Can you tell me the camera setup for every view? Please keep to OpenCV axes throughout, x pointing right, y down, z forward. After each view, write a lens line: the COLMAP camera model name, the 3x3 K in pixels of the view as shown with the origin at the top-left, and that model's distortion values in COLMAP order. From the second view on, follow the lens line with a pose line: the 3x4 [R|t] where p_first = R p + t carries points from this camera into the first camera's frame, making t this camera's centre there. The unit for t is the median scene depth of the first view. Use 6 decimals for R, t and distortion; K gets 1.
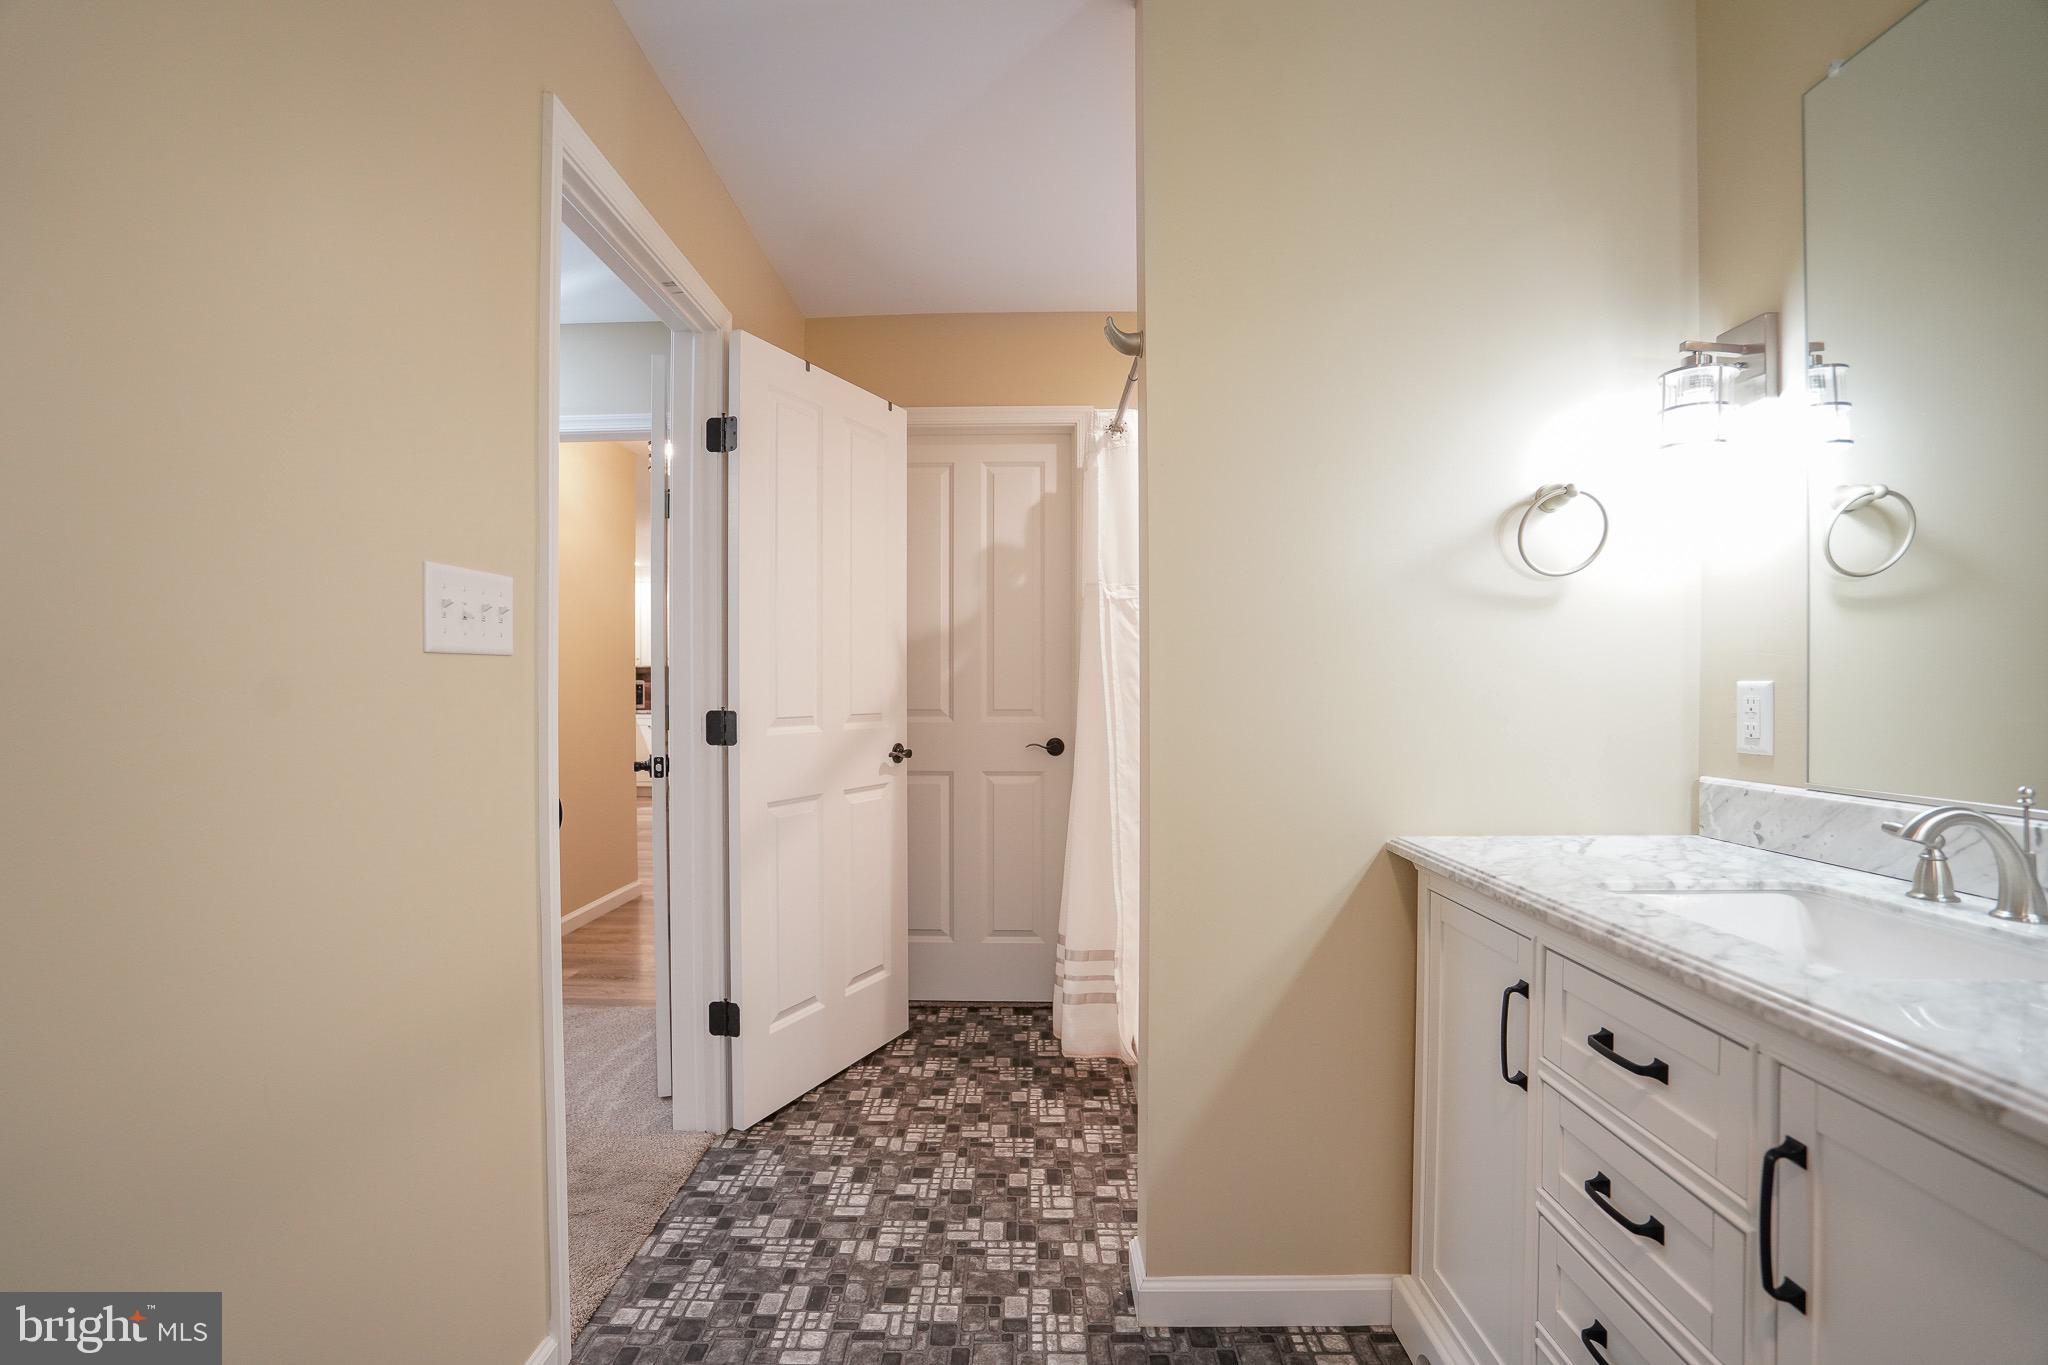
lens RADIAL K [[951.1, 0, 1014.3], [0, 951.1, 675.8], [0, 0, 1]] dist [-0.059362, 0.023329]
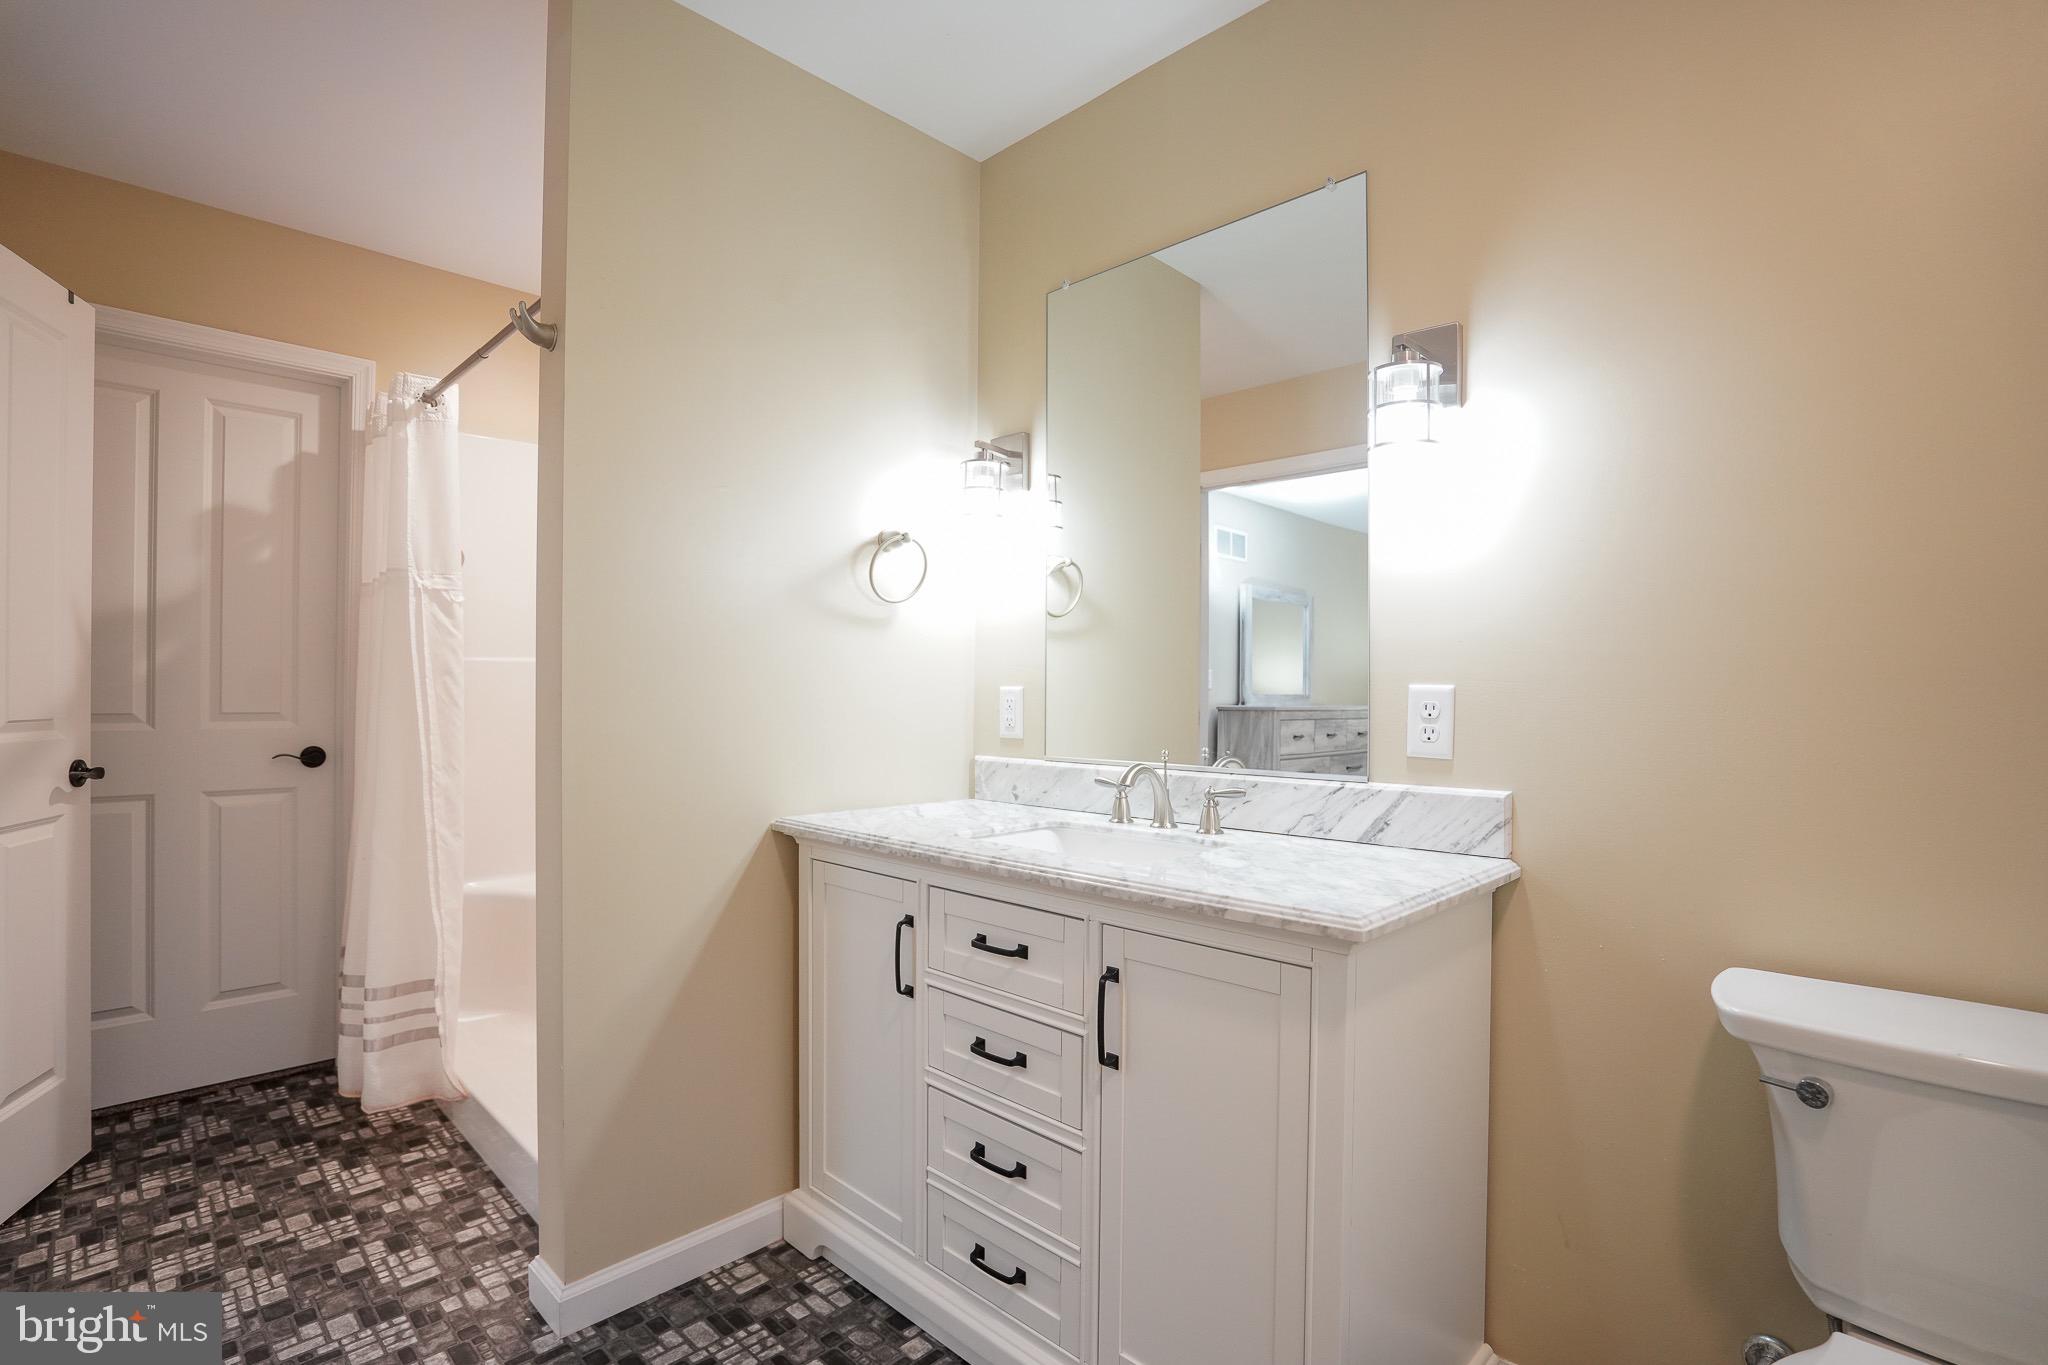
lens RADIAL K [[951.1, 0, 1014.3], [0, 951.1, 667.7], [0, 0, 1]] dist [-0.059362, 0.023329]
pose [[0.692270, 0.023906, 0.721243, -0.239943], [-0.015631, 0.999713, -0.018133, 0.002419], [-0.721470, 0.001279, 0.692445, -0.019377]]
